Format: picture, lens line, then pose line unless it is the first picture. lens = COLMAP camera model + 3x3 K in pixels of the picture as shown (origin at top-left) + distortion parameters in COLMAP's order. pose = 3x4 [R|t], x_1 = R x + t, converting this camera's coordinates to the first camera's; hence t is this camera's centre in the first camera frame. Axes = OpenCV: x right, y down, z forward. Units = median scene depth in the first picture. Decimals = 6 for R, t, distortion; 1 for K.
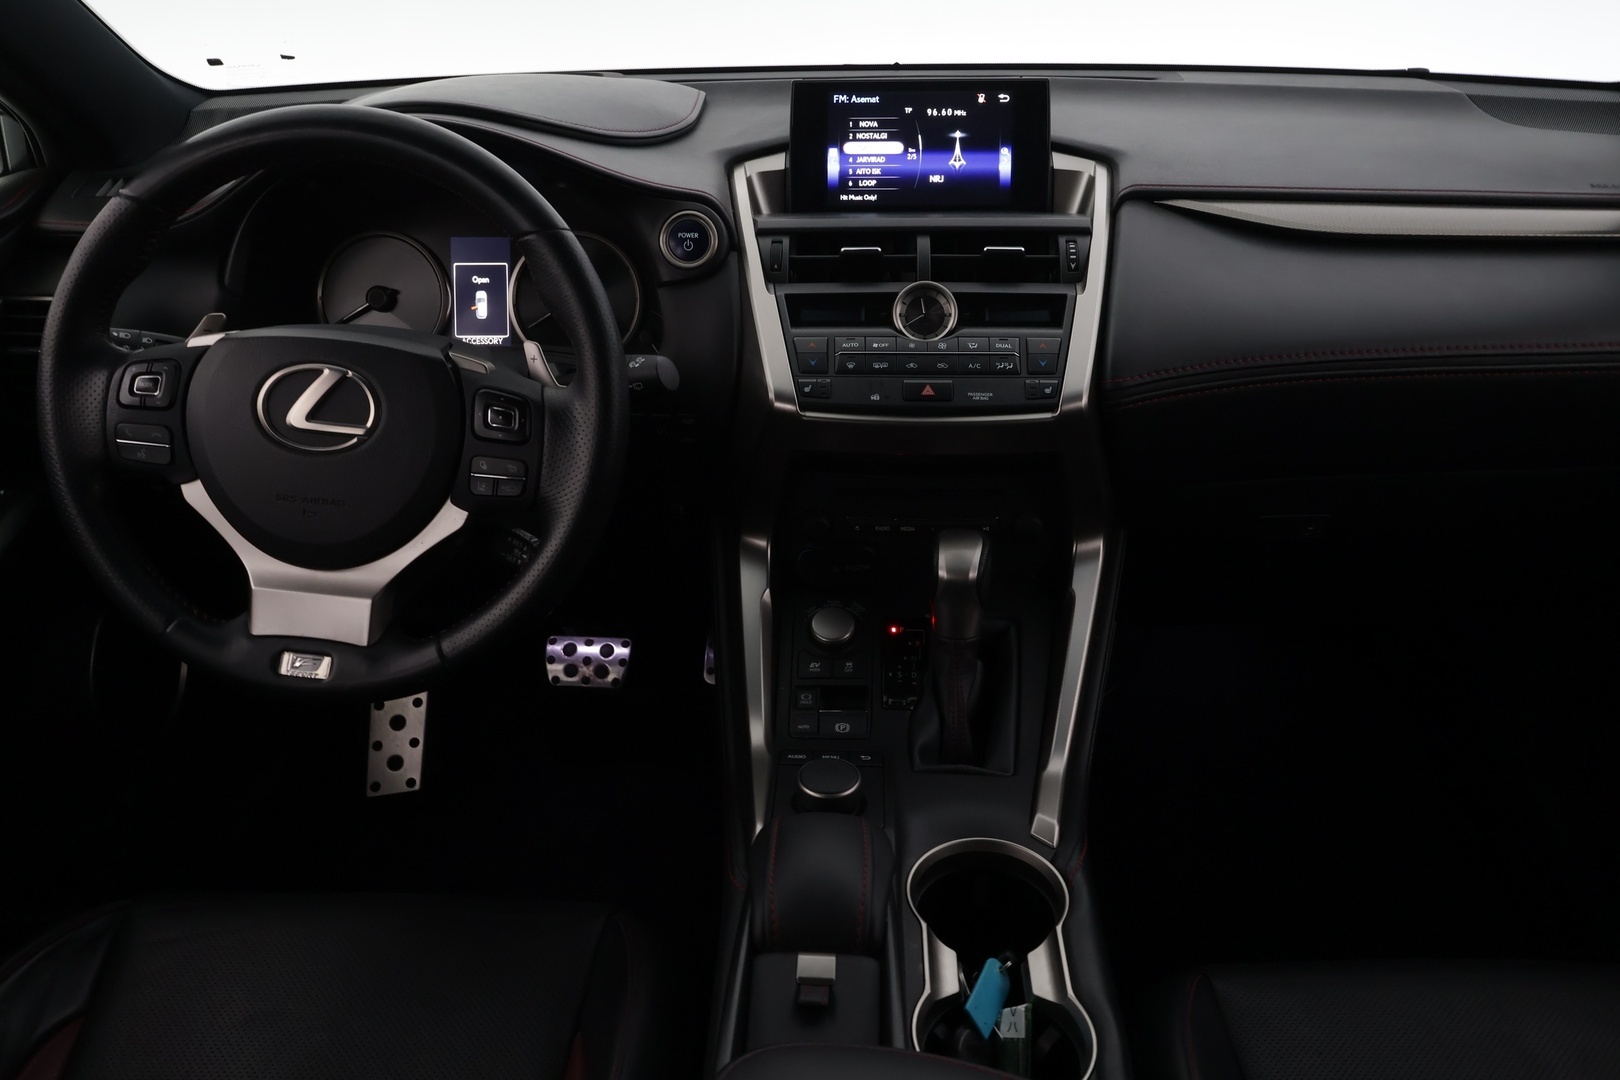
lens RADIAL K [[1278.3, 0, 814.3], [0, 1278.3, 541.0], [0, 0, 1]] dist [0.010206, -0.010769]
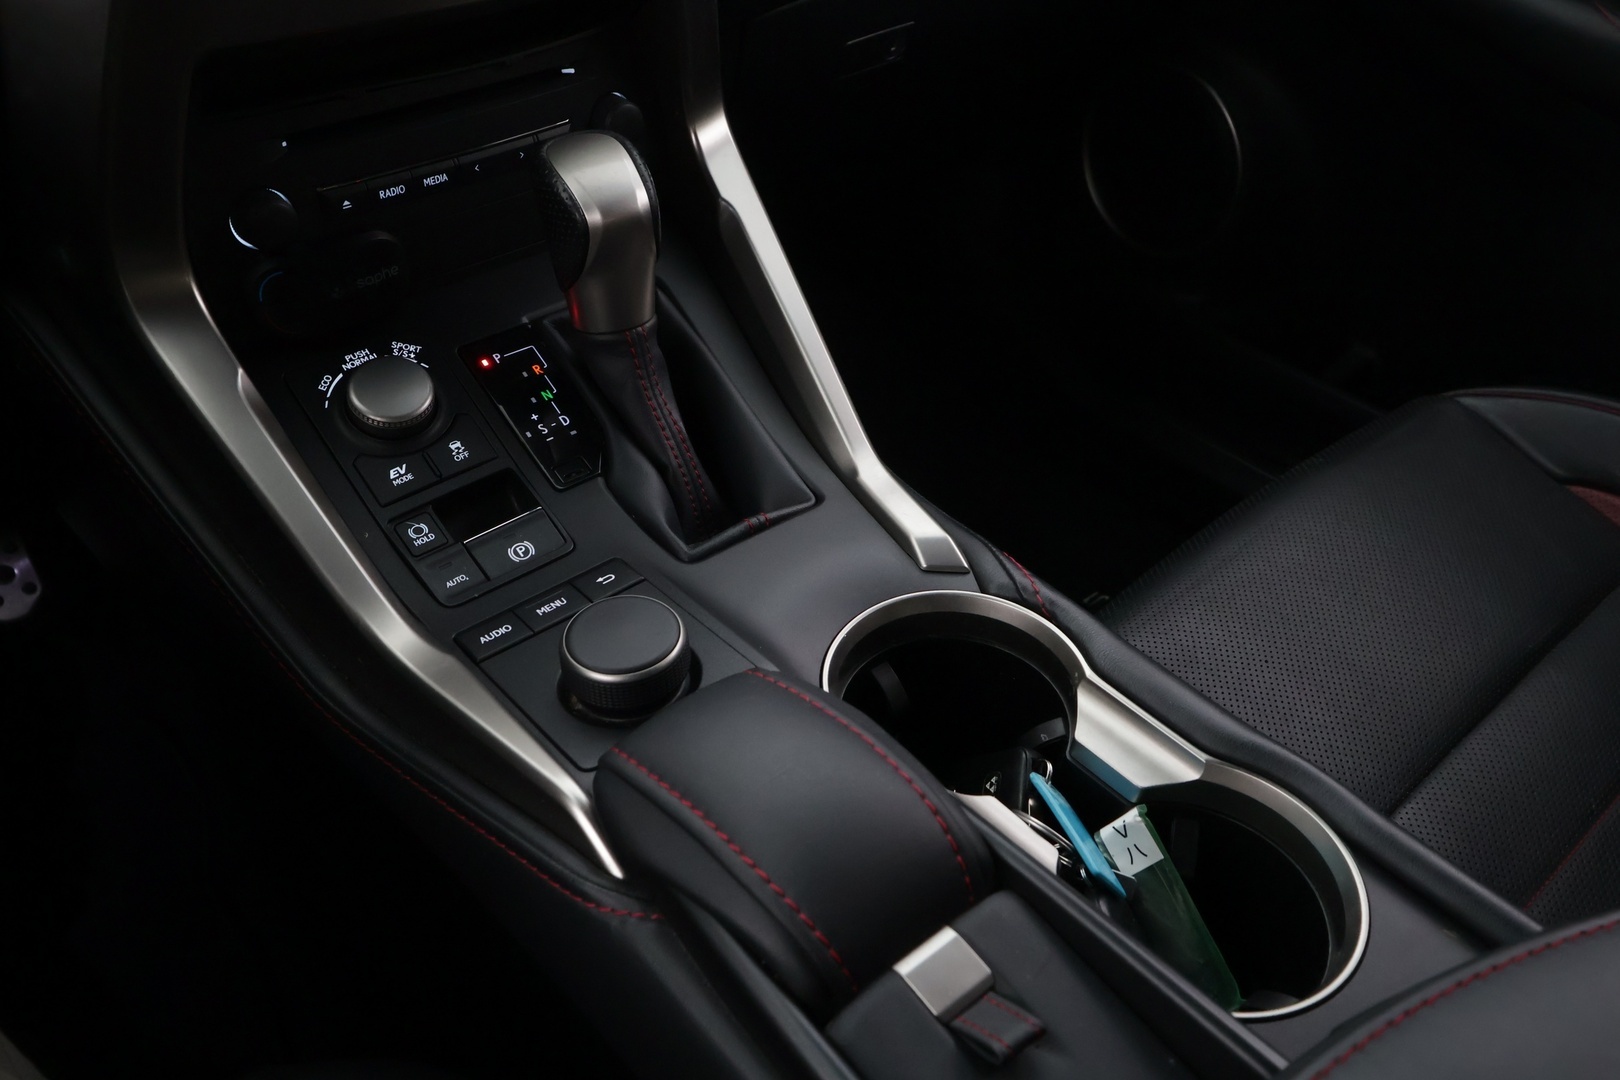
lens RADIAL K [[1278.3, 0, 816.3], [0, 1278.3, 542.2], [0, 0, 1]] dist [0.010206, -0.010769]
pose [[0.739184, -0.413375, 0.531722, -0.162711], [0.291375, 0.908057, 0.300888, 0.013972], [-0.607213, -0.067481, 0.791668, 0.460244]]
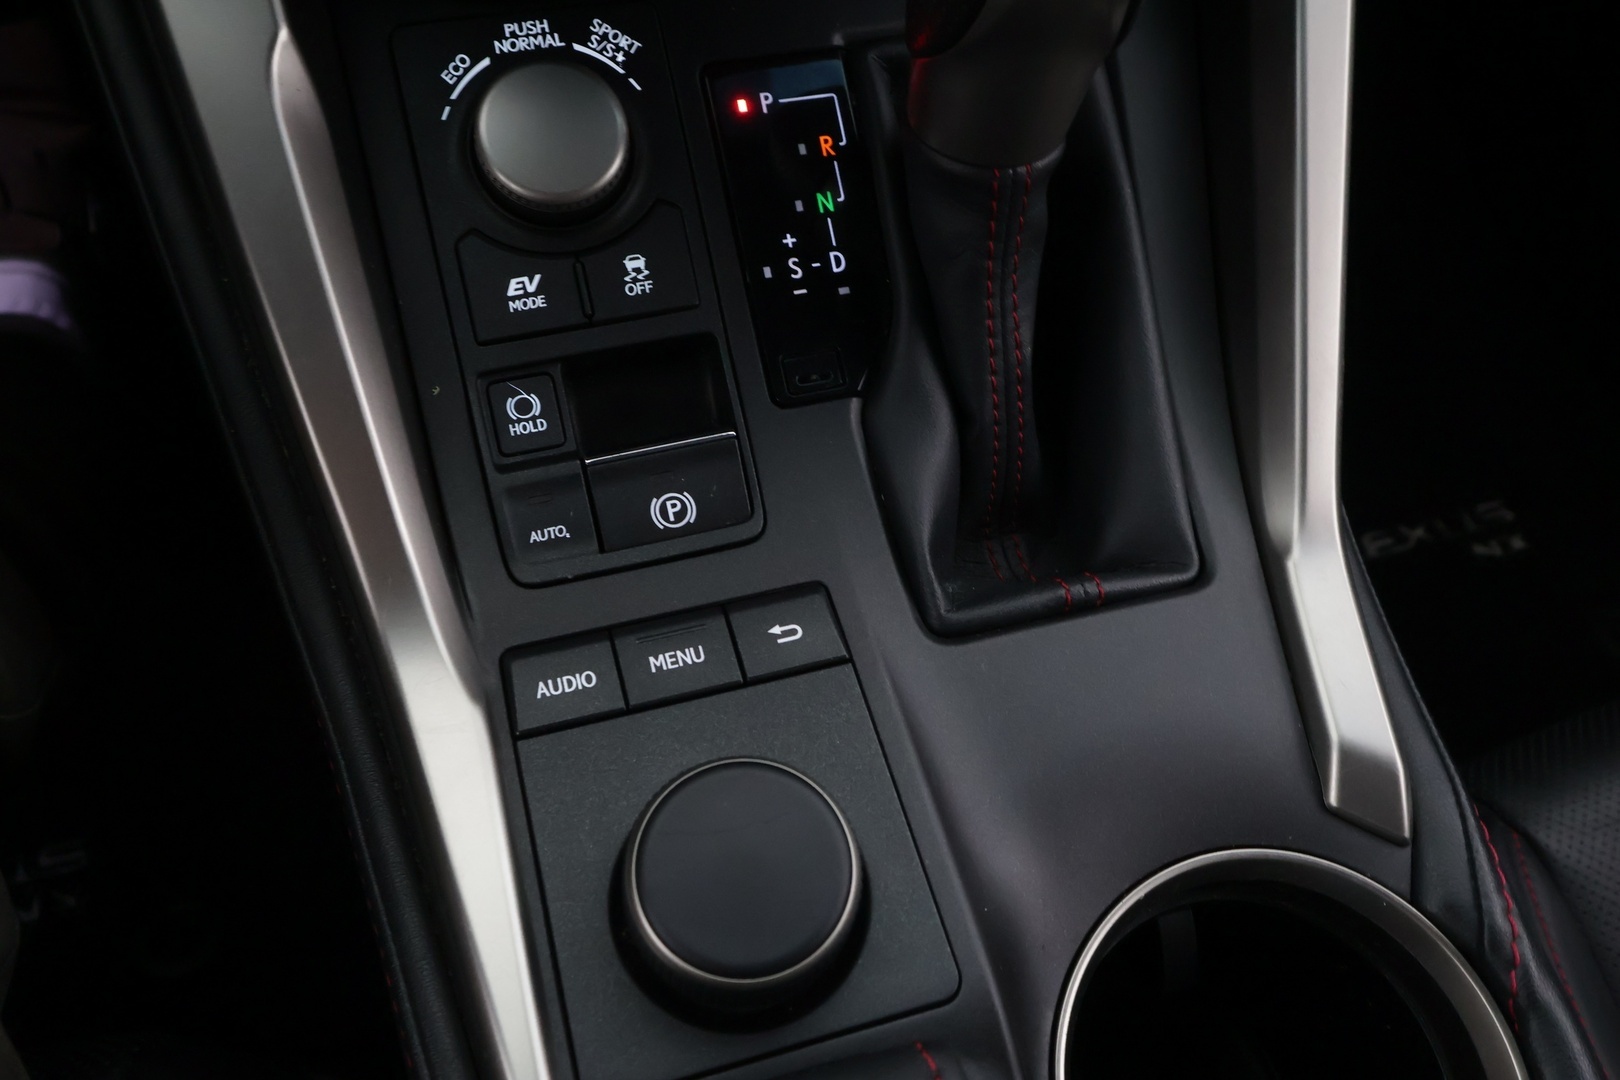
lens RADIAL K [[1278.3, 0, 814.1], [0, 1278.3, 551.7], [0, 0, 1]] dist [0.010206, -0.010769]
pose [[0.942589, -0.231784, 0.240421, -0.021626], [0.045664, 0.802613, 0.594749, -0.028097], [-0.330818, -0.549626, 0.767118, 0.696223]]
